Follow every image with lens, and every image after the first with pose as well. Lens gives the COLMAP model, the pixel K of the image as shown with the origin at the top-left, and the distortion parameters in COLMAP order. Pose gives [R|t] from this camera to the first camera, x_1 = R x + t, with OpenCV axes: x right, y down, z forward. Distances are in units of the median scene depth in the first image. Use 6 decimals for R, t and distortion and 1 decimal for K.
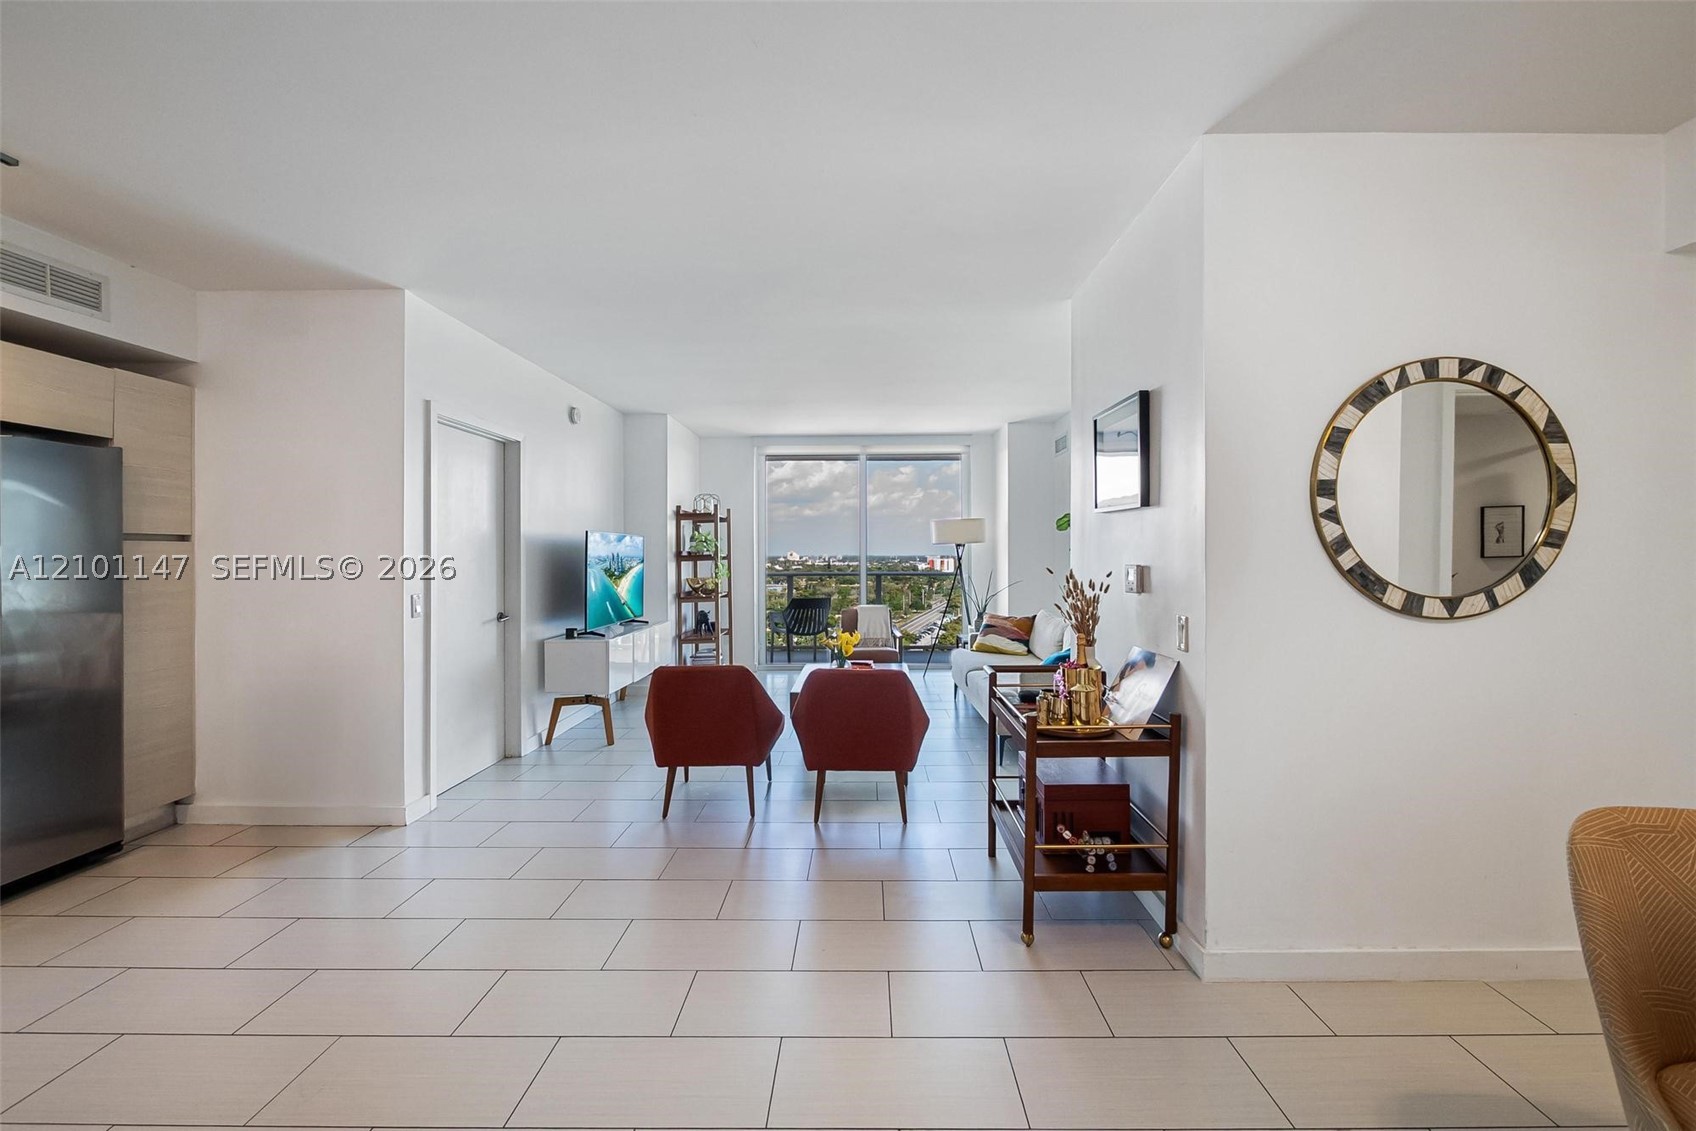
lens RADIAL K [[689.5, 0, 850.5], [0, 689.5, 561.2], [0, 0, 1]] dist [-0.010212, 0.000368]
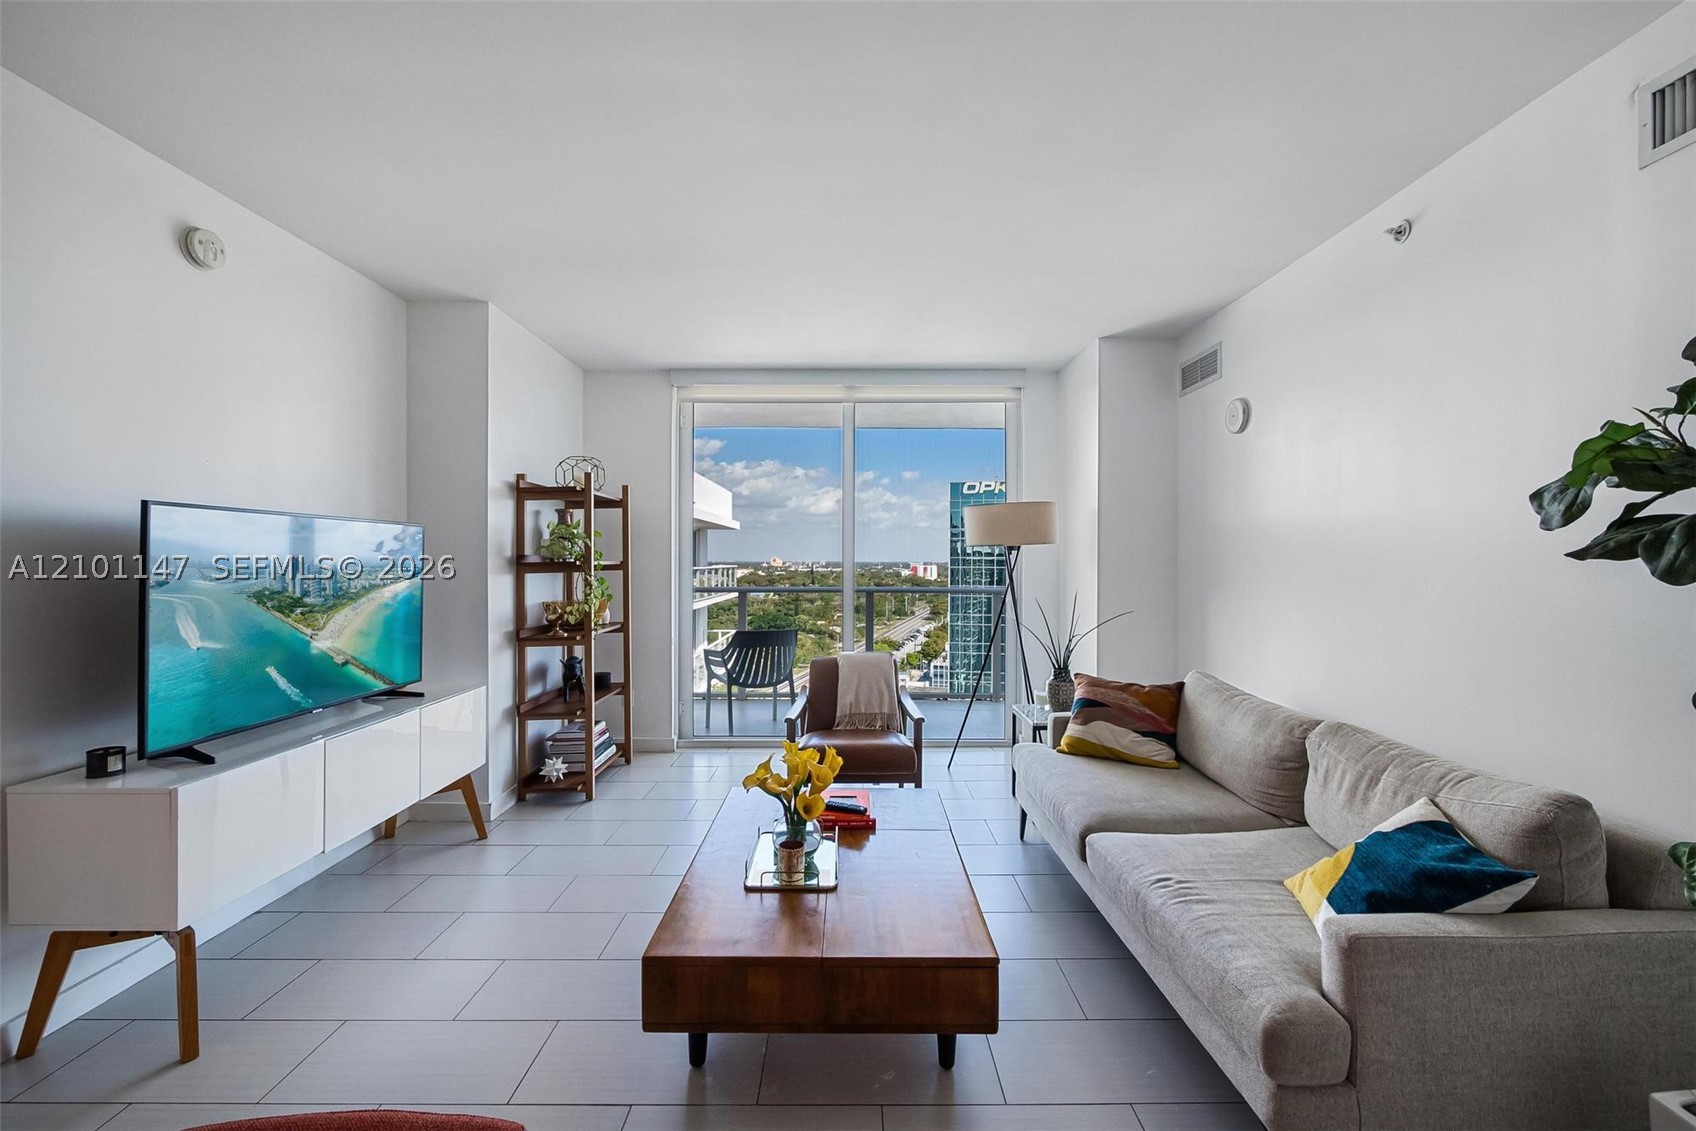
lens RADIAL K [[689.5, 0, 854.9], [0, 689.5, 558.9], [0, 0, 1]] dist [-0.010212, 0.000368]
pose [[0.999529, 0.005357, 0.030212, 0.006652], [-0.004990, 0.999913, -0.012223, -0.005950], [-0.030275, 0.012067, 0.999469, 0.431075]]
